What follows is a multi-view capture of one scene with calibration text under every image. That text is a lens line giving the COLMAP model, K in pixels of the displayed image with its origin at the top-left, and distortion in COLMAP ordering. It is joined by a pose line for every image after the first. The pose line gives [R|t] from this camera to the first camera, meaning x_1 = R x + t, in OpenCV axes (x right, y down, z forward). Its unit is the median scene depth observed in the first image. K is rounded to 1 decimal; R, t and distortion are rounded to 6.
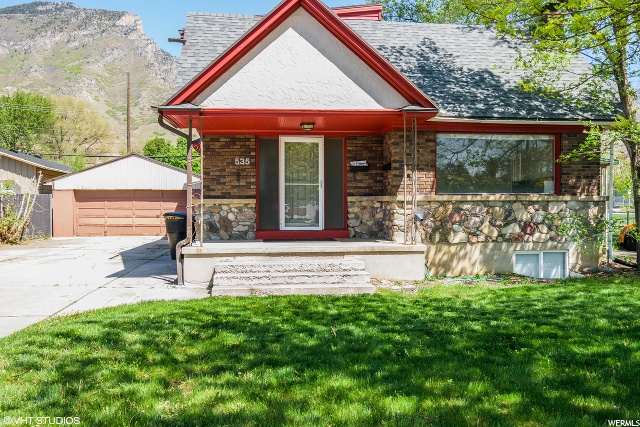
lens RADIAL K [[549.8, 0, 320.8], [0, 549.8, 214.3], [0, 0, 1]] dist [0.009425, 0.000310]
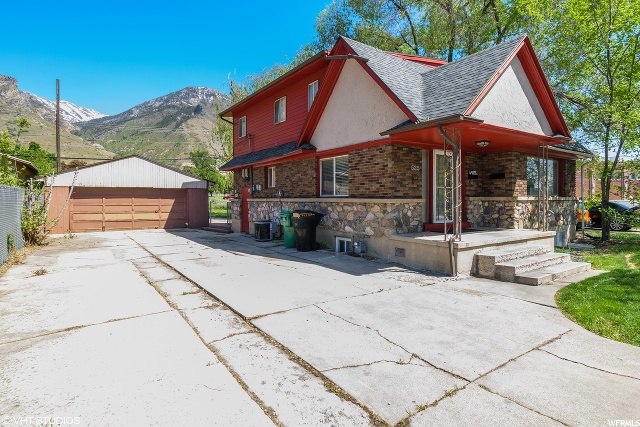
lens RADIAL K [[348.9, 0, 320.5], [0, 348.9, 209.7], [0, 0, 1]] dist [-0.001709, -0.000292]
pose [[0.875407, -0.013019, 0.483212, -0.698861], [0.007079, 0.999875, 0.014114, -0.016157], [-0.483335, -0.008935, 0.875390, 0.425976]]
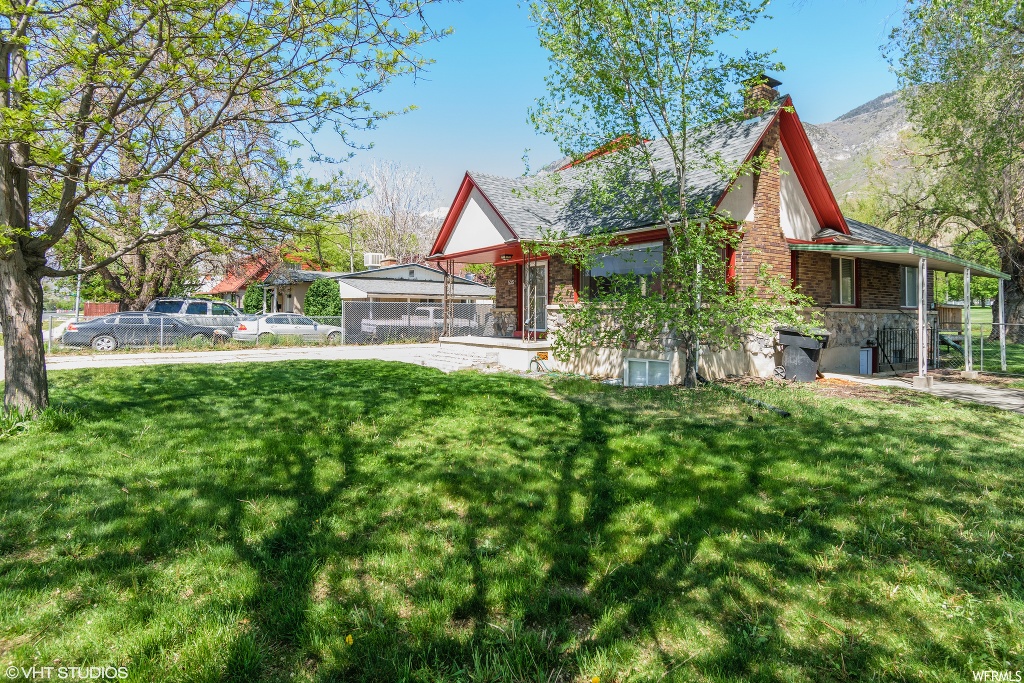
lens RADIAL K [[558.3, 0, 514.5], [0, 558.3, 311.4], [0, 0, 1]] dist [-0.001709, -0.000292]
pose [[0.482130, -0.002828, -0.876095, 1.143001], [-0.013105, 0.999860, -0.010440, -0.004689], [0.876001, 0.016514, 0.482026, 0.303245]]
